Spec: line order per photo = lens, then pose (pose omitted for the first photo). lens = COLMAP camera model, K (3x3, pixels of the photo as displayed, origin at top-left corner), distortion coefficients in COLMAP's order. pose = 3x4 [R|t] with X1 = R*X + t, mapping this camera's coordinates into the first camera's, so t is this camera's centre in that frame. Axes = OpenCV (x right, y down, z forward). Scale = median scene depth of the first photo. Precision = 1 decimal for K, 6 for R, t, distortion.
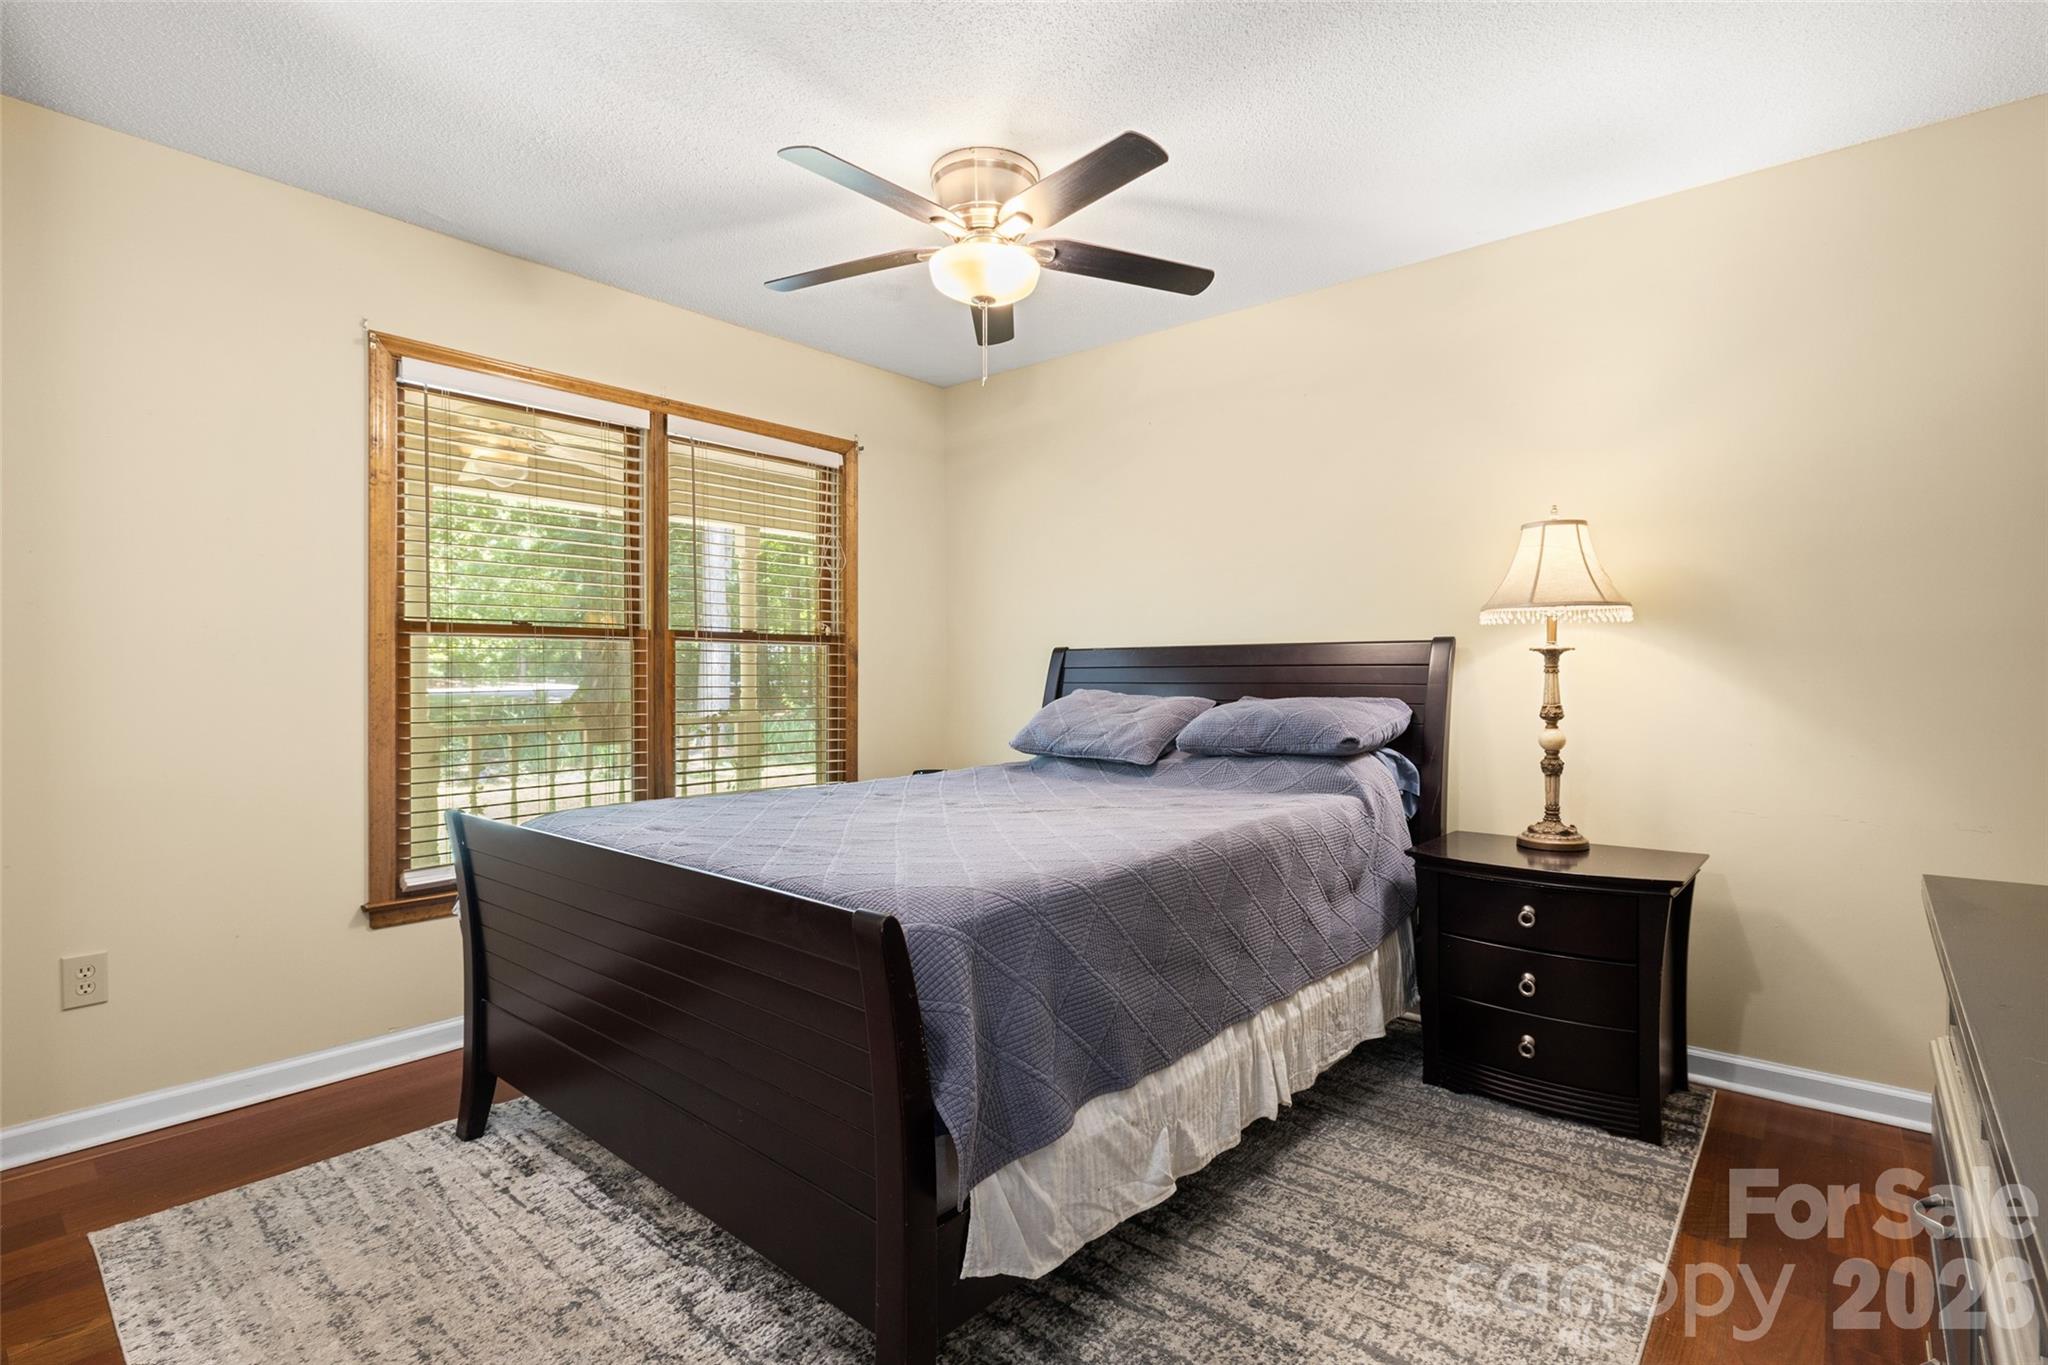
lens RADIAL K [[972.0, 0, 1024.0], [0, 972.0, 682.5], [0, 0, 1]] dist [0.000167, -0.000149]
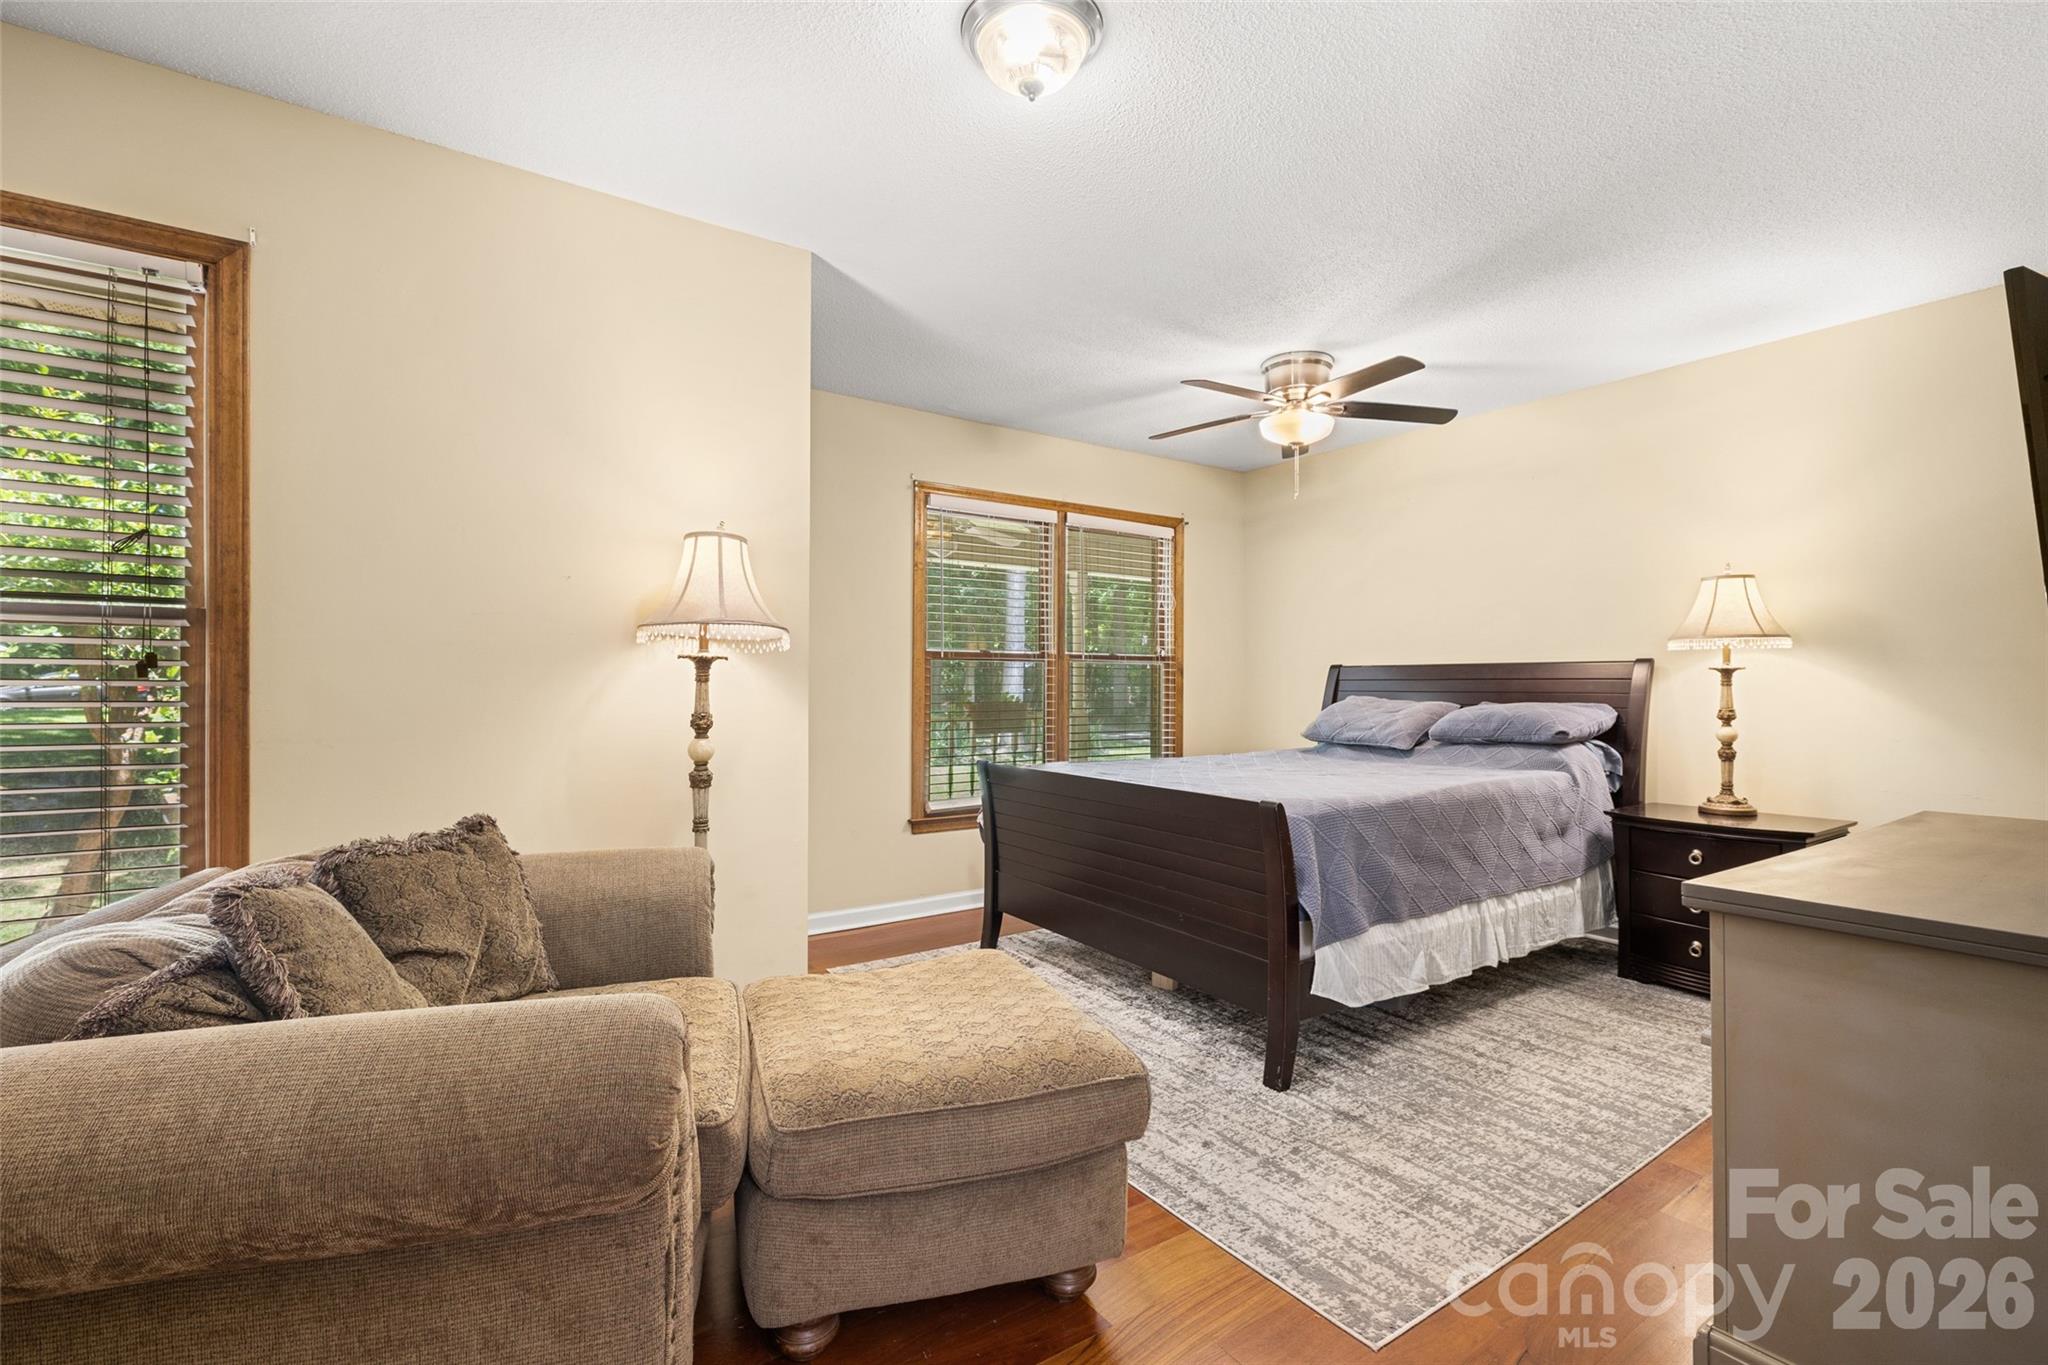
lens RADIAL K [[900.3, 0, 1024.0], [0, 900.3, 682.5], [0, 0, 1]] dist [-0.002510, 0.000234]
pose [[0.964880, 0.003864, -0.262664, -0.082847], [-0.005980, 0.999956, -0.007259, 0.000544], [0.262624, 0.008575, 0.964860, -0.507993]]
